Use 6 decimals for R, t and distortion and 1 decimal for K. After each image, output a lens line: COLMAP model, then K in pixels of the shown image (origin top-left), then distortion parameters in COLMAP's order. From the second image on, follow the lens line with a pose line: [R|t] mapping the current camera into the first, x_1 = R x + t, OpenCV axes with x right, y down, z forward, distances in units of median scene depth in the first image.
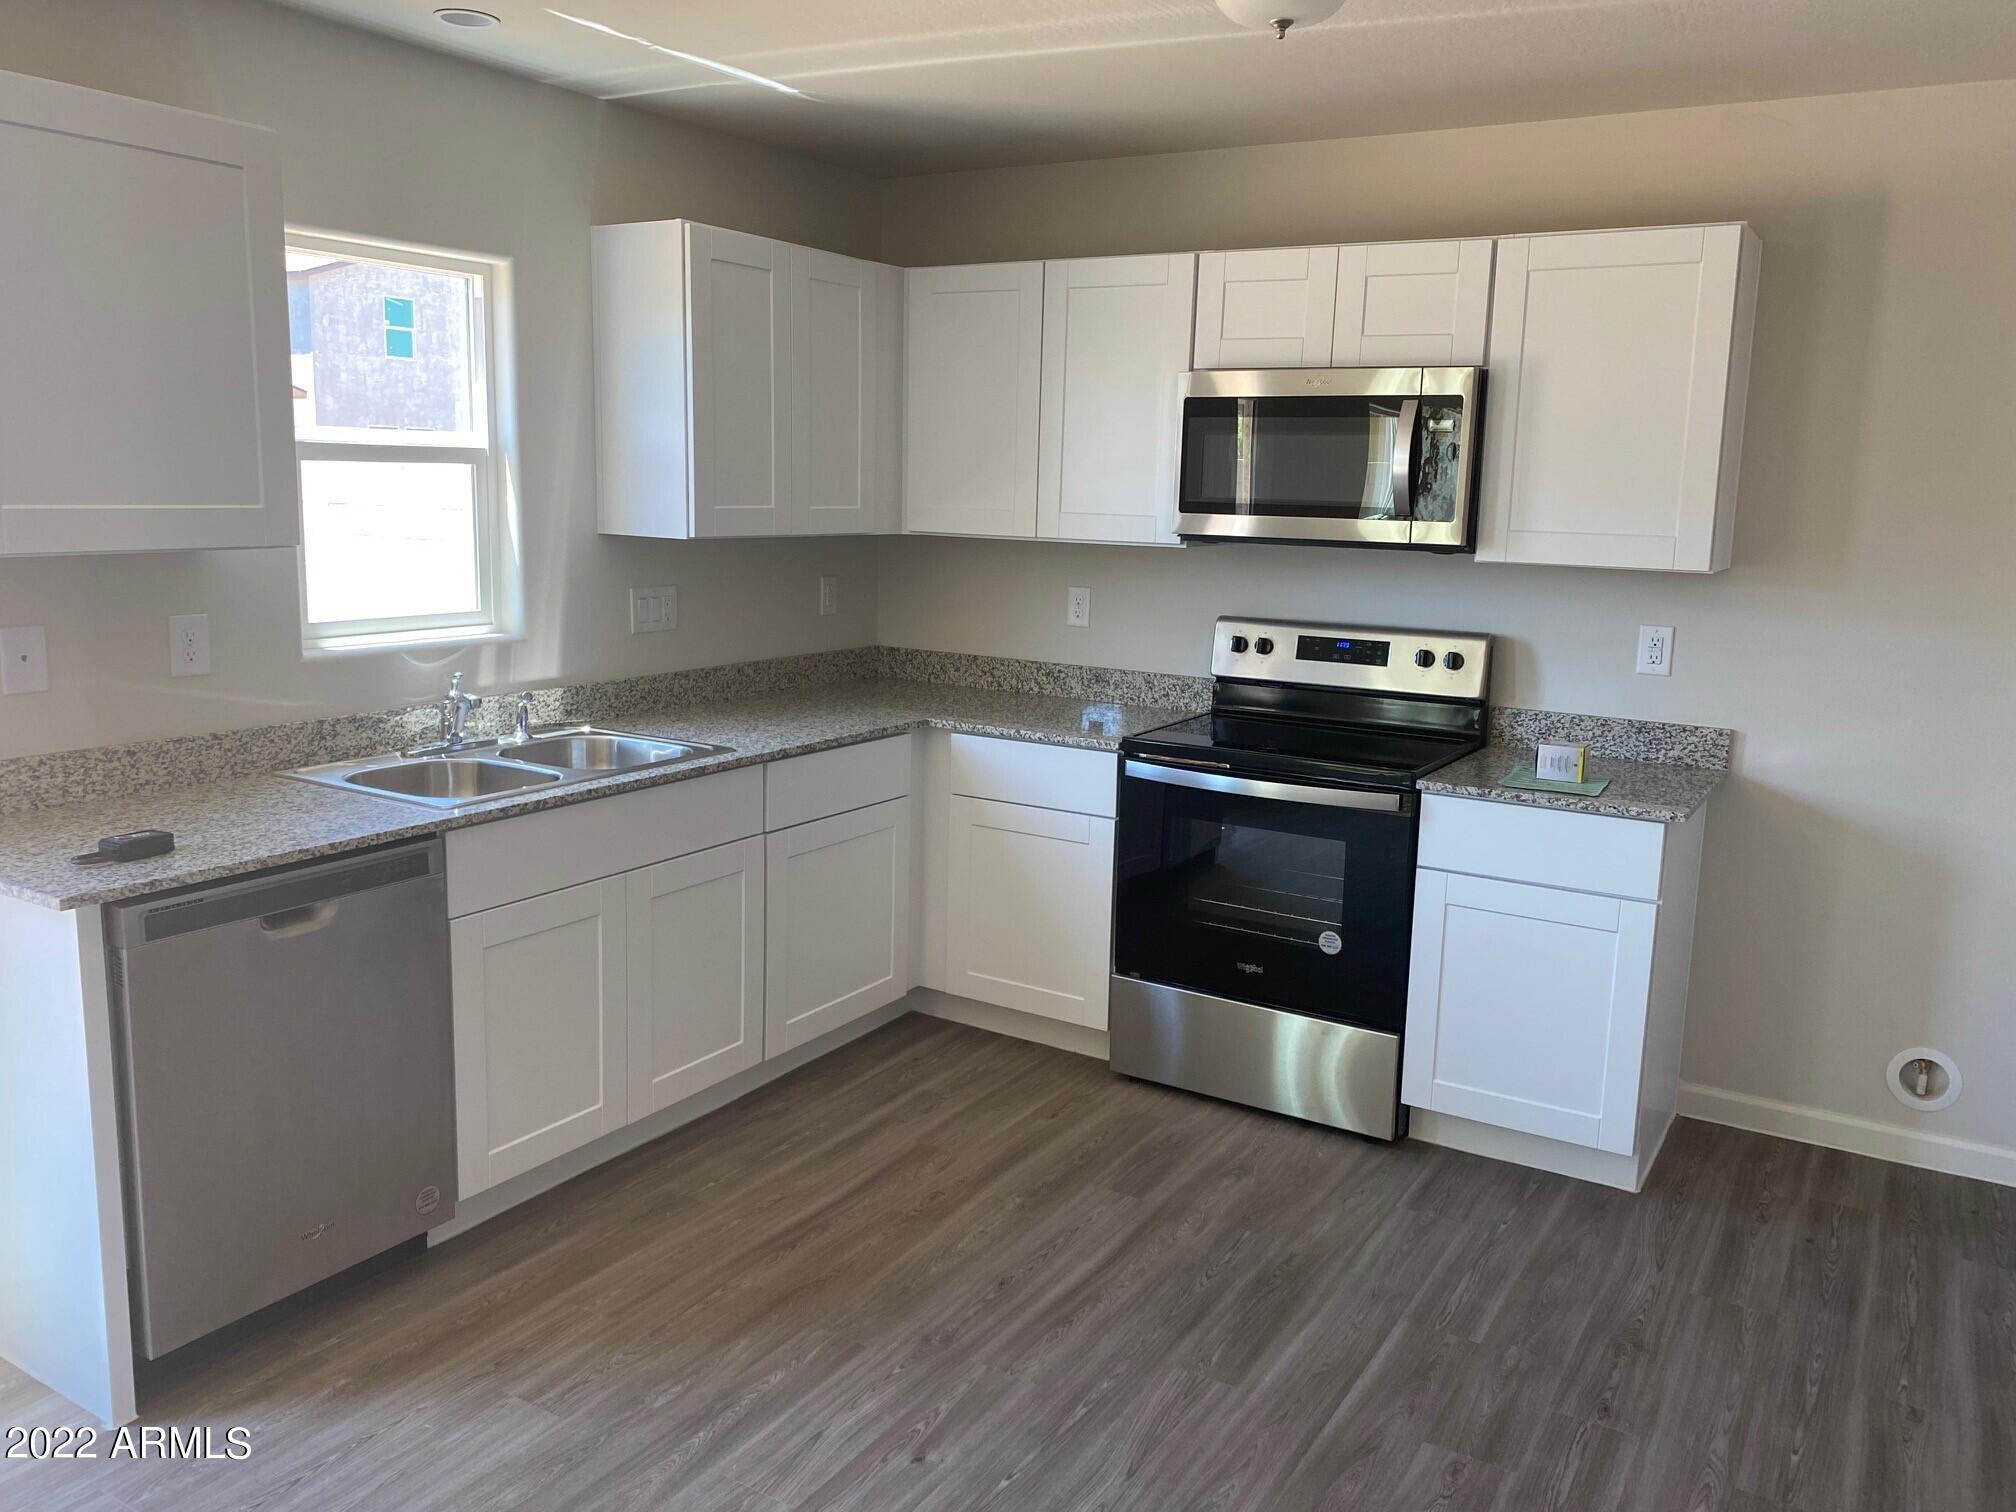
lens RADIAL K [[1537.9, 0, 1014.0], [0, 1537.9, 736.9], [0, 0, 1]] dist [-0.004873, -0.004778]
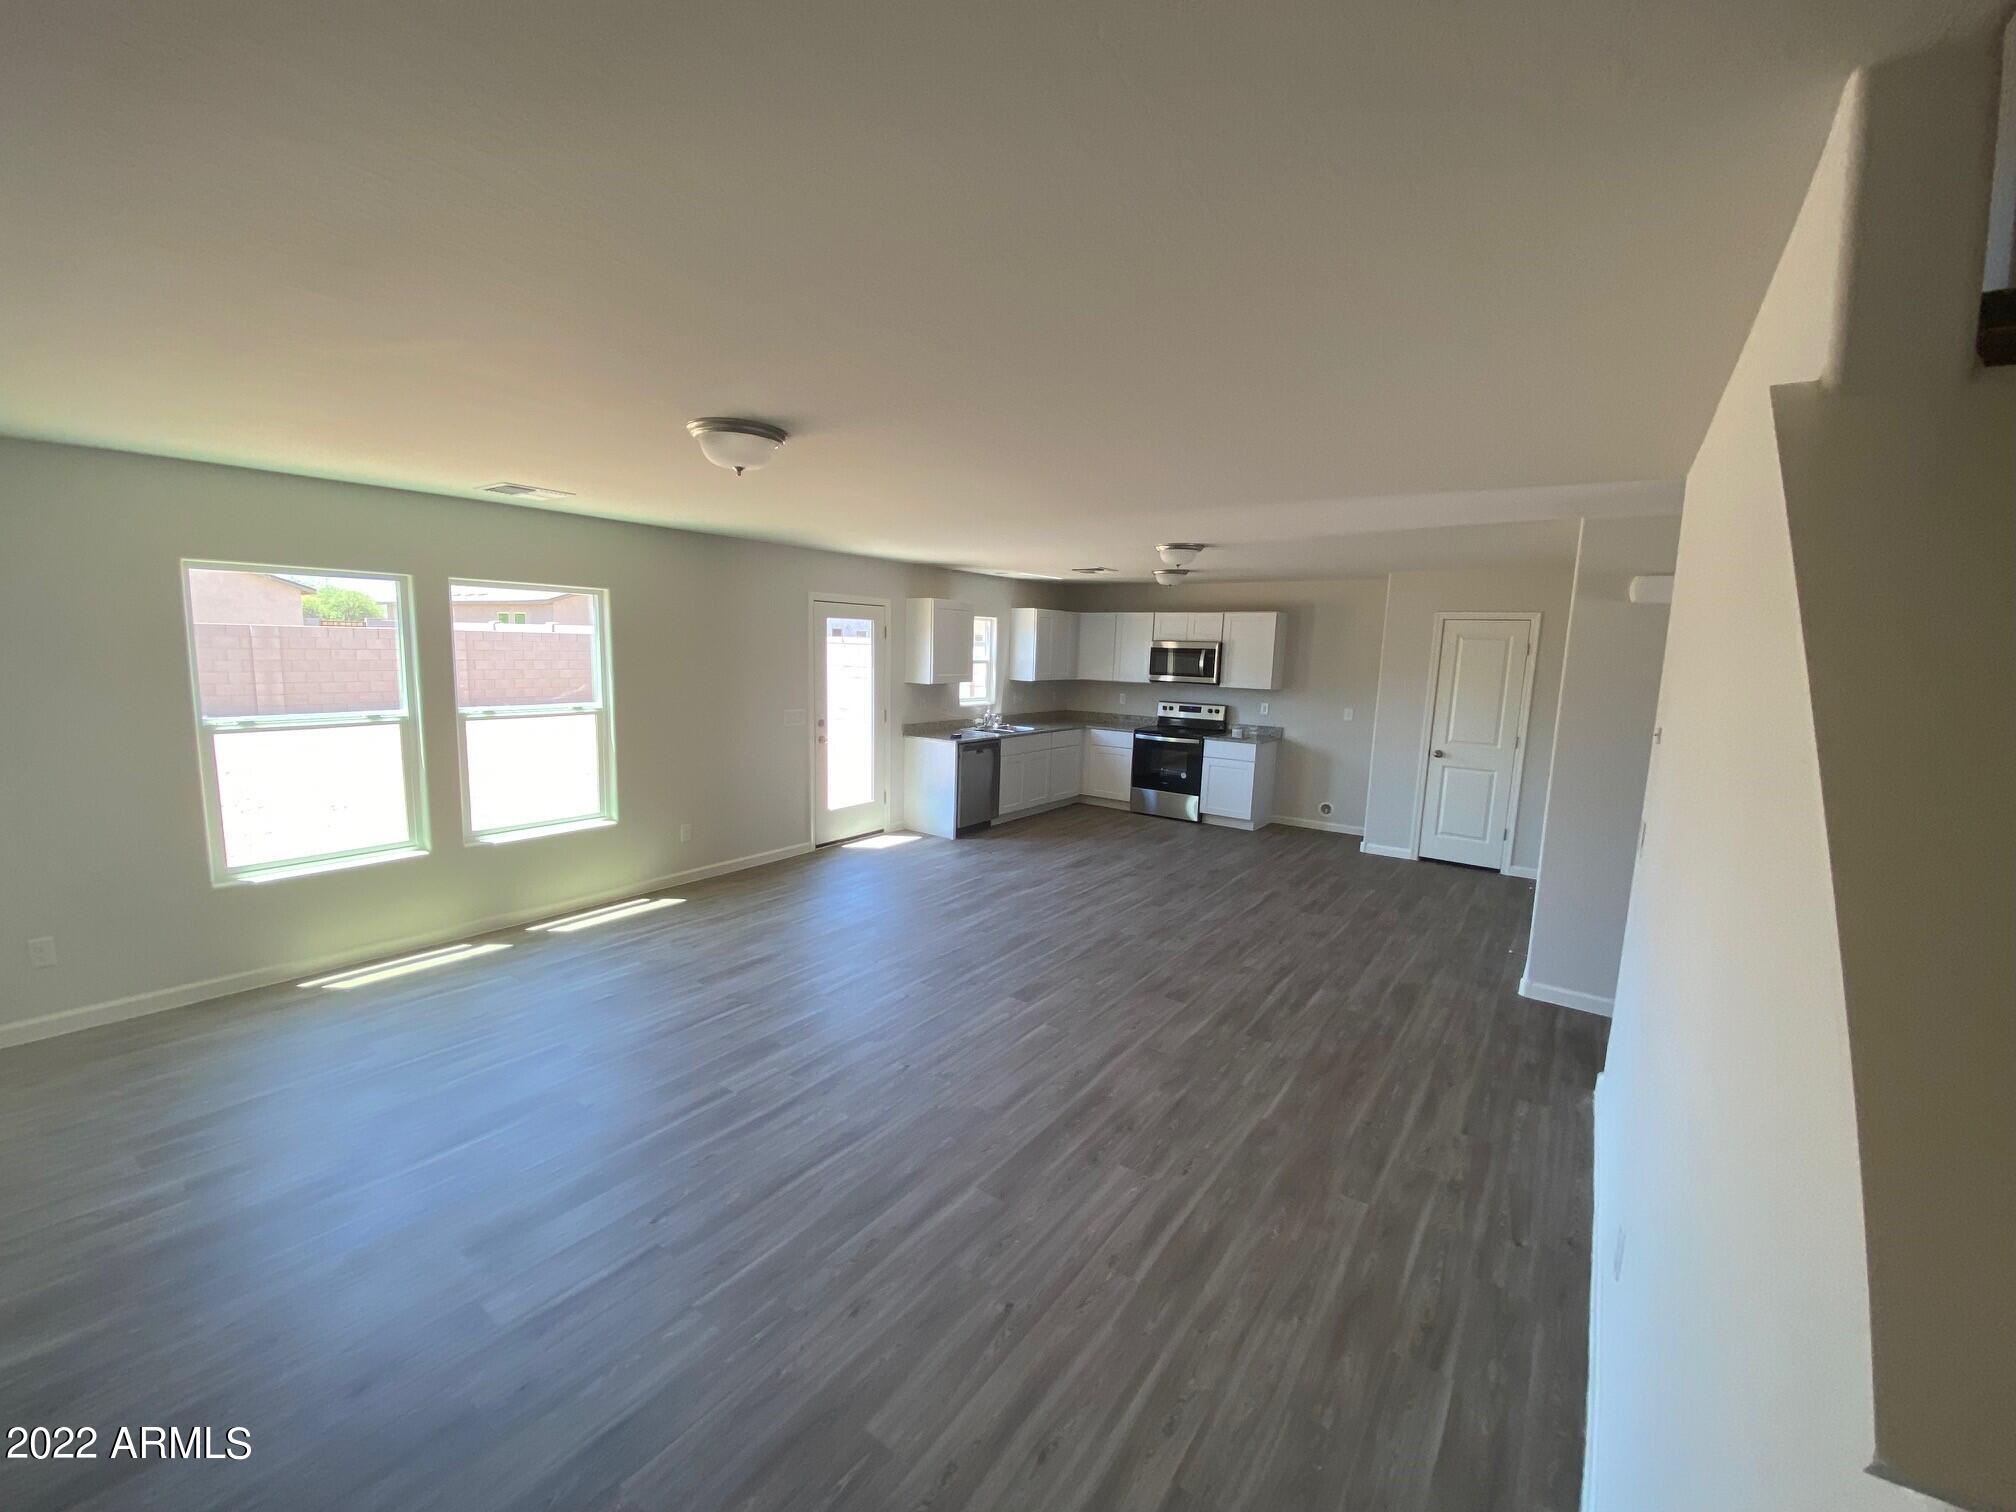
lens RADIAL K [[818.4, 0, 1001.0], [0, 818.4, 761.2], [0, 0, 1]] dist [0.037458, -0.031300]
pose [[0.996666, 0.014544, -0.080277, -0.119545], [-0.016600, 0.999549, -0.025006, 0.161047], [0.079877, 0.026255, 0.996459, -1.333189]]
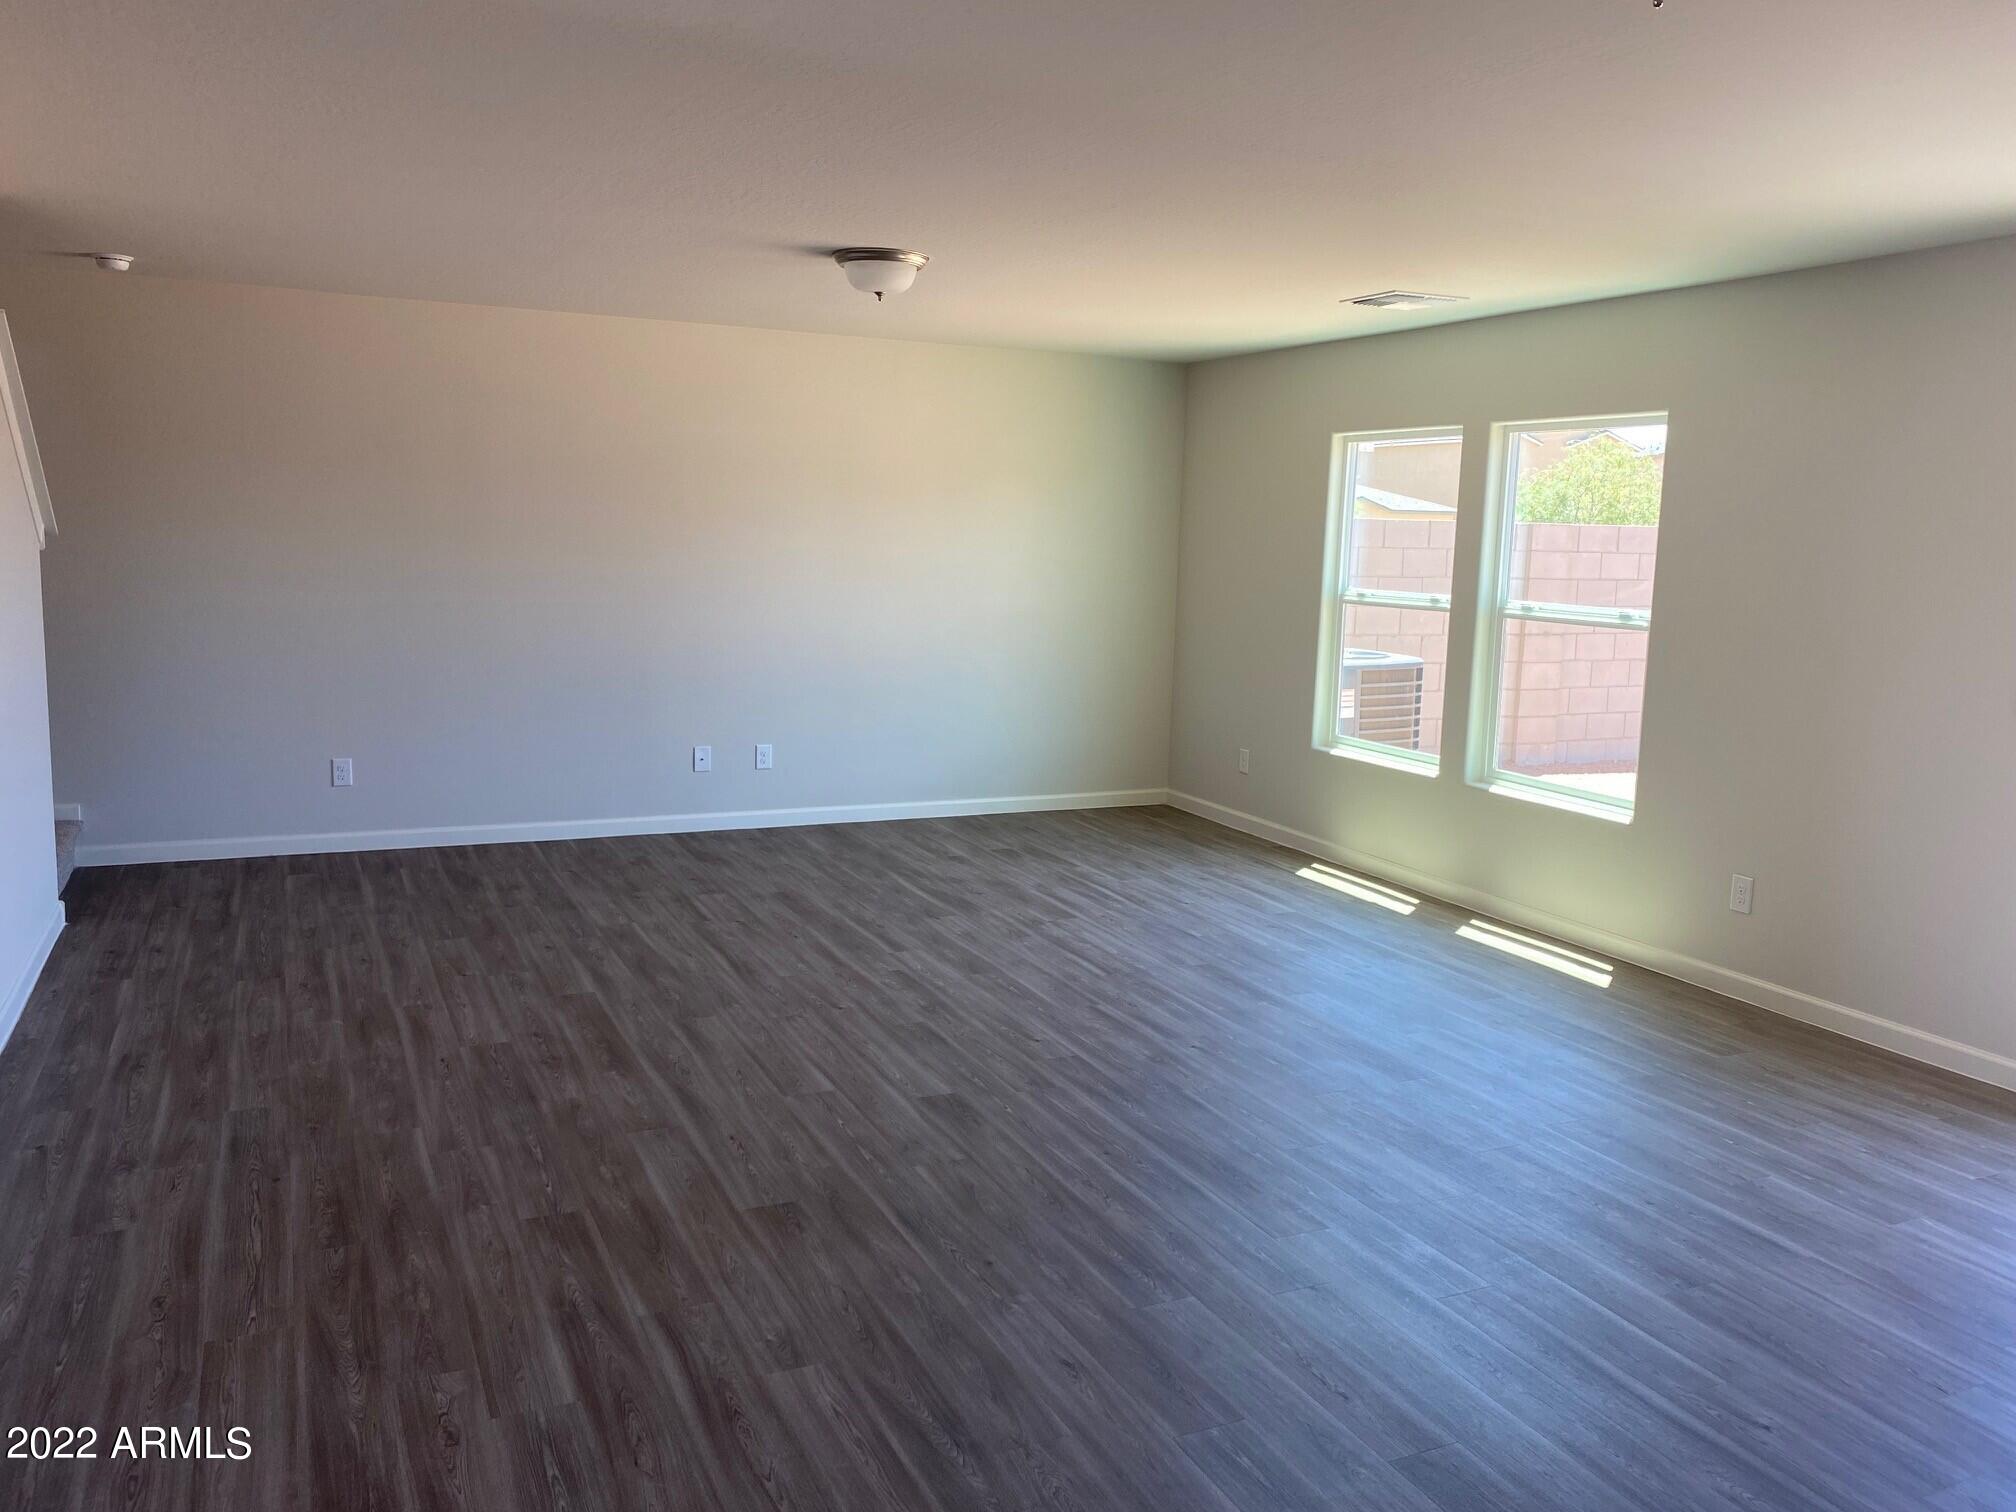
lens RADIAL K [[1555.8, 0, 992.1], [0, 1555.8, 724.3], [0, 0, 1]] dist [0.030555, -0.002679]
pose [[-0.565016, 0.067691, -0.822298, 0.749183], [-0.175602, 0.963930, 0.200010, -0.054262], [0.806176, 0.257406, -0.532749, 0.402772]]
